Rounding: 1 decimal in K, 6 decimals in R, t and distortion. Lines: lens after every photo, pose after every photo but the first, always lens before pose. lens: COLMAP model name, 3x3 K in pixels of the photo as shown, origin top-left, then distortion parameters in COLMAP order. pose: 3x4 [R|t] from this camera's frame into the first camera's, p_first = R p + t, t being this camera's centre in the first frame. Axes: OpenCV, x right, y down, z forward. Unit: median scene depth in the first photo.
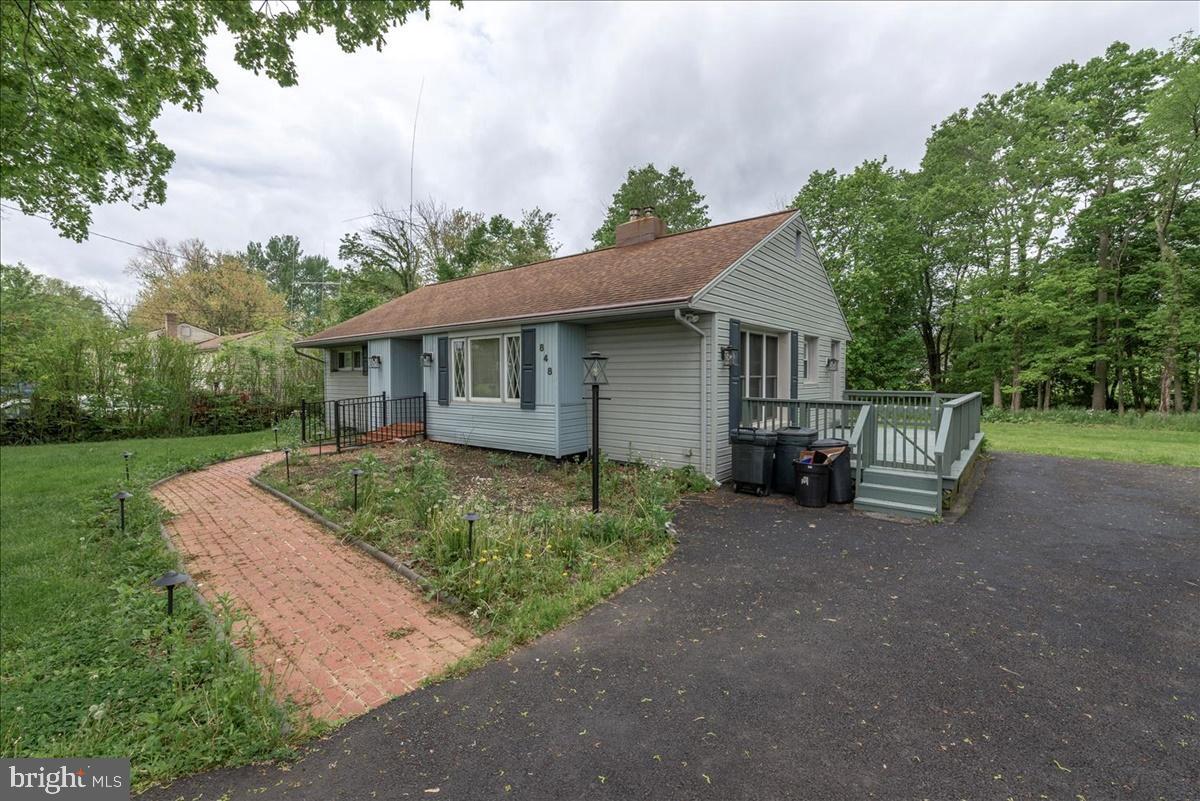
lens RADIAL K [[518.3, 0, 588.1], [0, 518.3, 394.9], [0, 0, 1]] dist [0.002709, -0.000061]
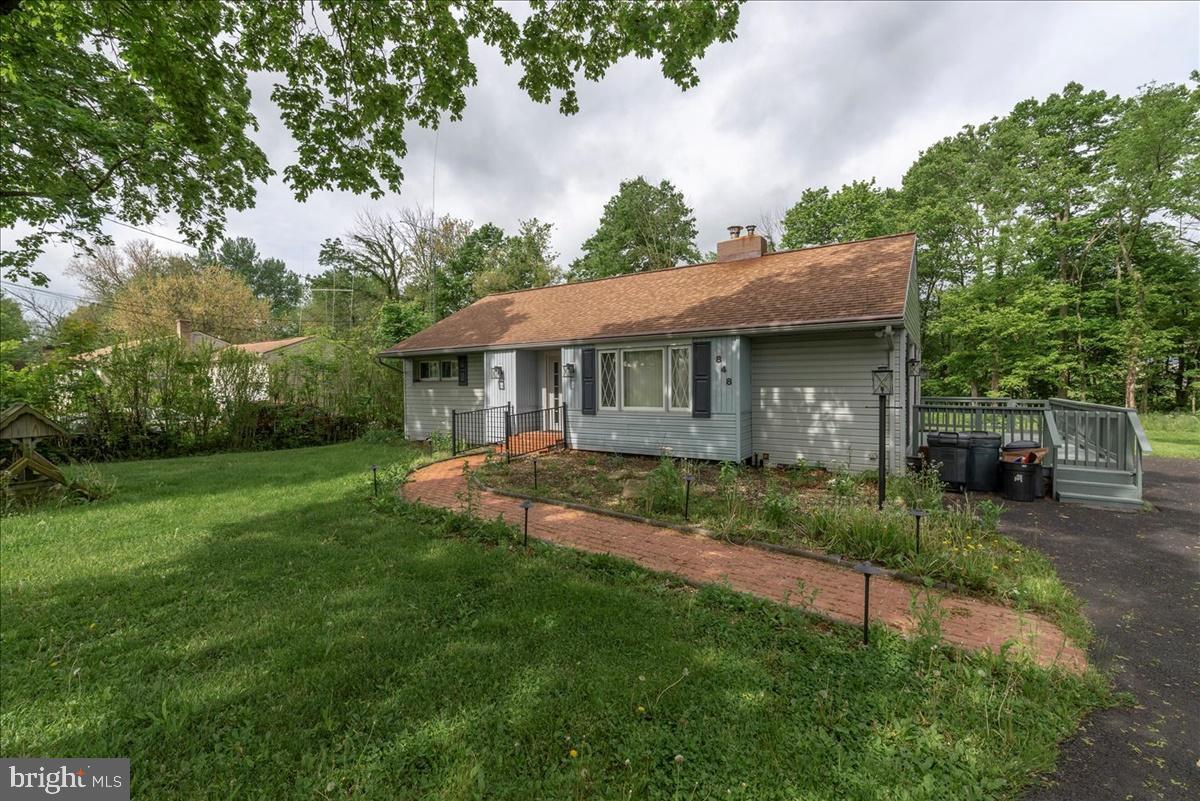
lens RADIAL K [[518.3, 0, 588.1], [0, 518.3, 394.9], [0, 0, 1]] dist [0.002709, -0.000061]
pose [[0.995721, -0.007792, 0.092085, -0.141971], [0.009058, 0.999870, -0.013340, -0.002187], [-0.091969, 0.014117, 0.995662, -0.009740]]
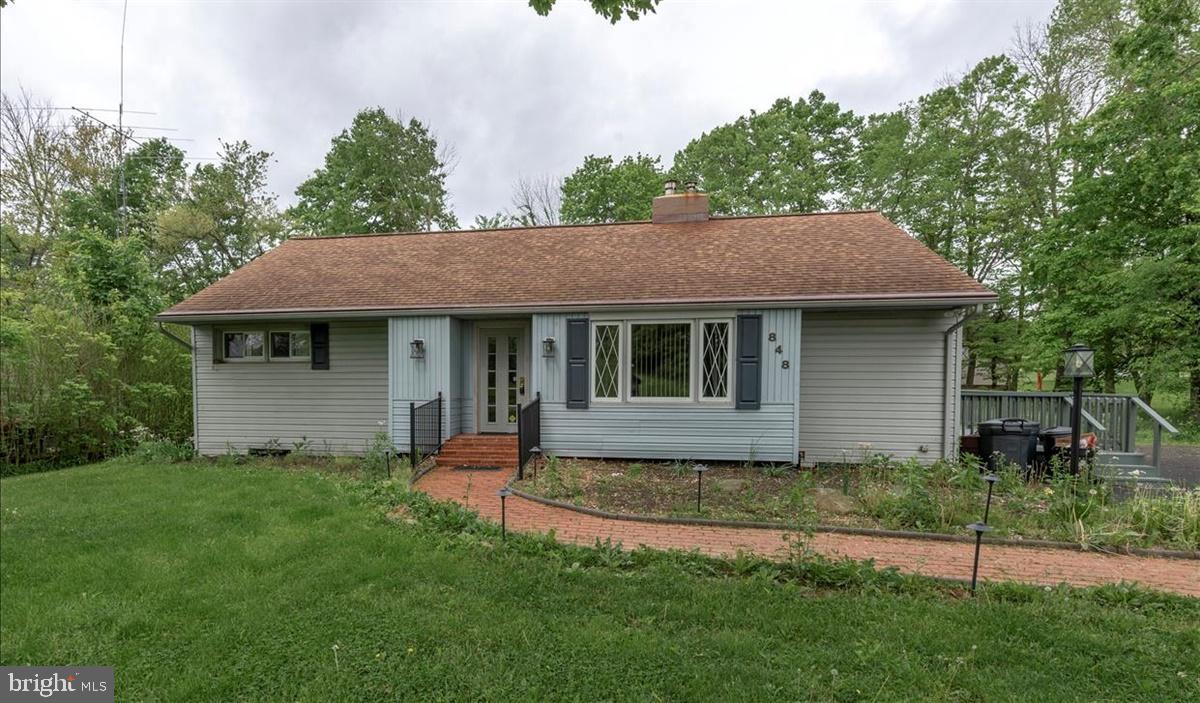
lens RADIAL K [[631.5, 0, 510.5], [0, 631.5, 408.9], [0, 0, 1]] dist [0.002661, 0.001379]
pose [[0.878301, -0.019456, 0.477712, -0.305247], [0.013643, 0.999785, 0.015635, 0.001653], [-0.477914, -0.007215, 0.878377, 0.089122]]
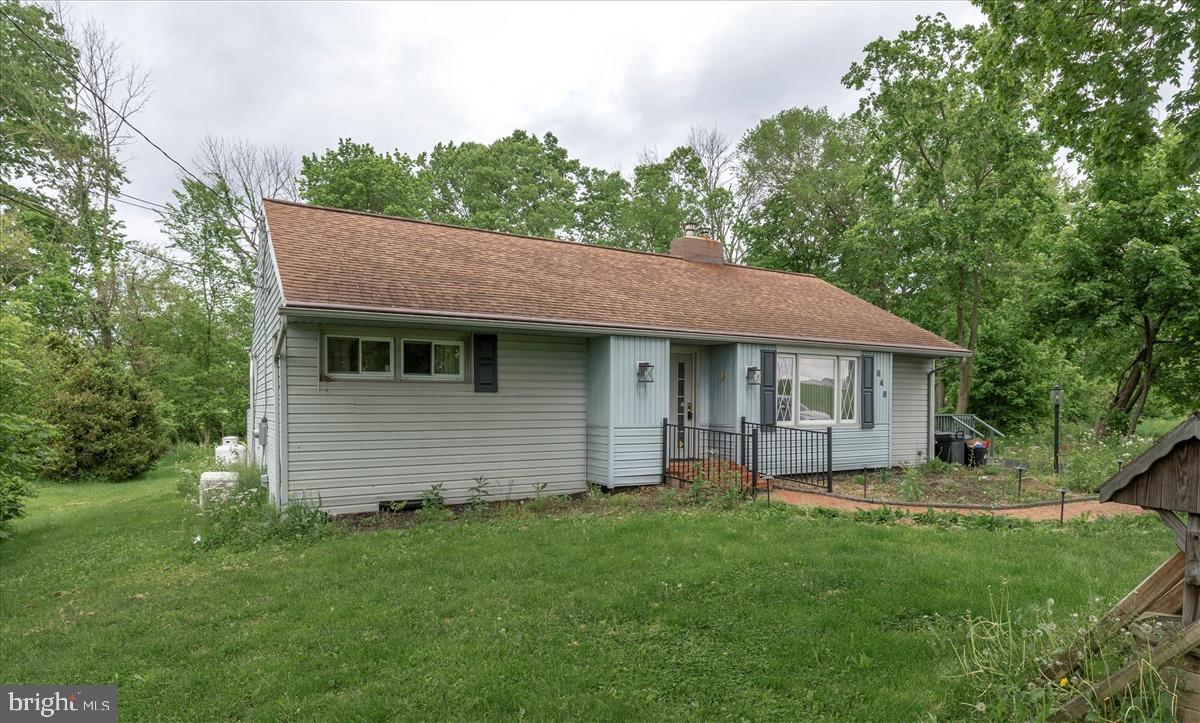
lens RADIAL K [[686.5, 0, 652.3], [0, 686.5, 411.9], [0, 0, 1]] dist [0.000805, -0.000145]
pose [[0.309926, -0.007747, 0.950729, -0.522895], [0.028728, 0.999587, -0.001220, -0.006007], [-0.950326, 0.027690, 0.310021, 0.315048]]
